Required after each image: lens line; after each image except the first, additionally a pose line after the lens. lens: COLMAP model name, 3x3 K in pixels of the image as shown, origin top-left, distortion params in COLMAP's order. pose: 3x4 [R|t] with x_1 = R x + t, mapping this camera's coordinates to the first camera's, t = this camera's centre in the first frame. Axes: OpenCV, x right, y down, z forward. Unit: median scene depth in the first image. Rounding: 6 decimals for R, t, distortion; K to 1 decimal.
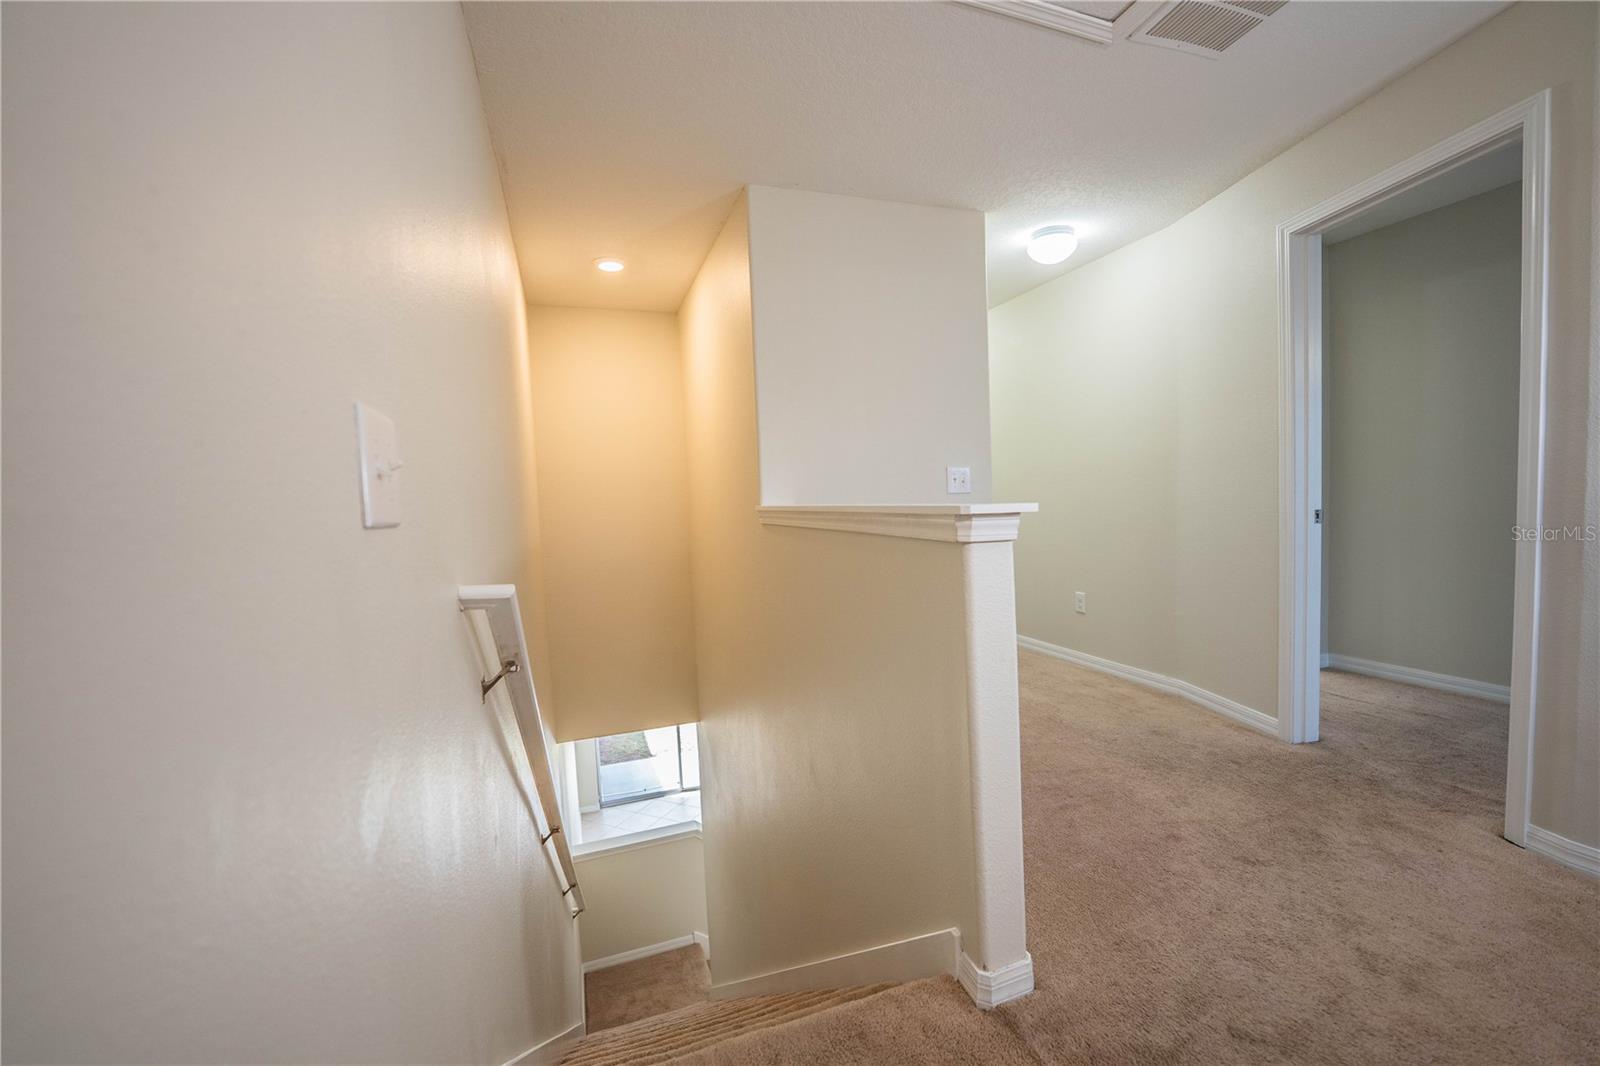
lens RADIAL K [[651.4, 0, 800.4], [0, 651.4, 536.3], [0, 0, 1]] dist [-0.024439, 0.000100]
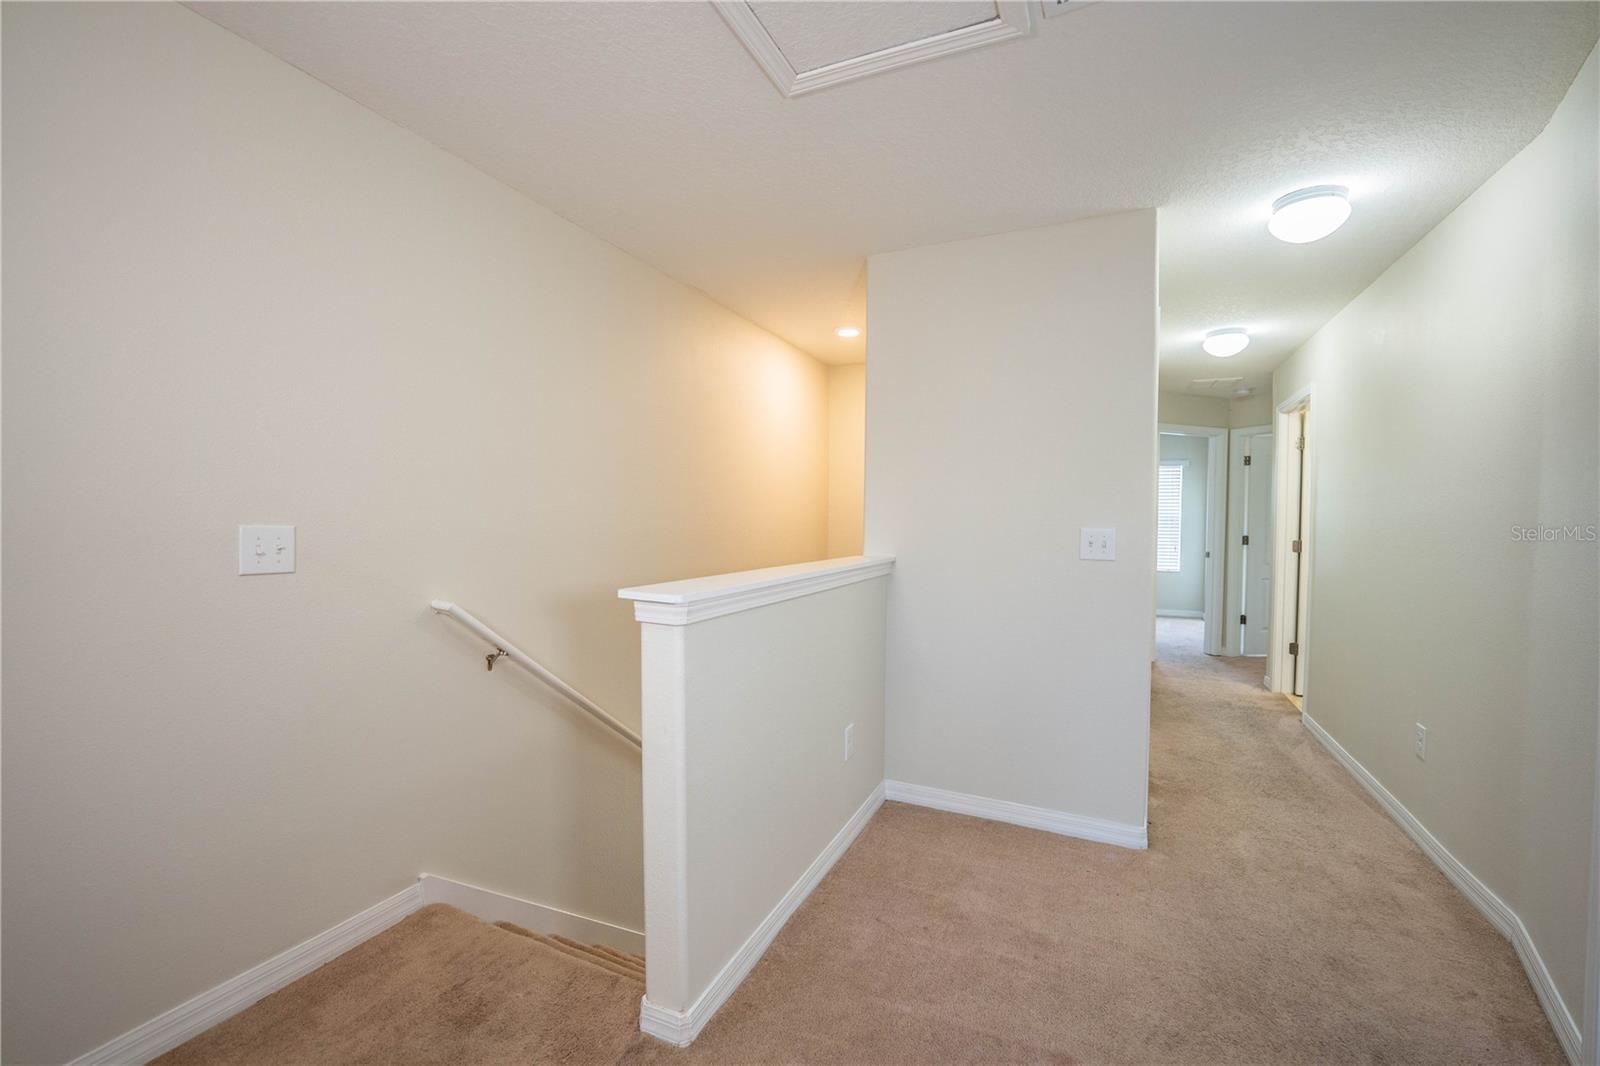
lens RADIAL K [[651.4, 0, 800.4], [0, 651.4, 536.3], [0, 0, 1]] dist [-0.024439, 0.000100]
pose [[0.711497, 0.062908, -0.699867, 0.543803], [-0.077915, 0.996906, 0.010398, -0.074639], [0.698356, 0.047132, 0.714197, 0.153192]]
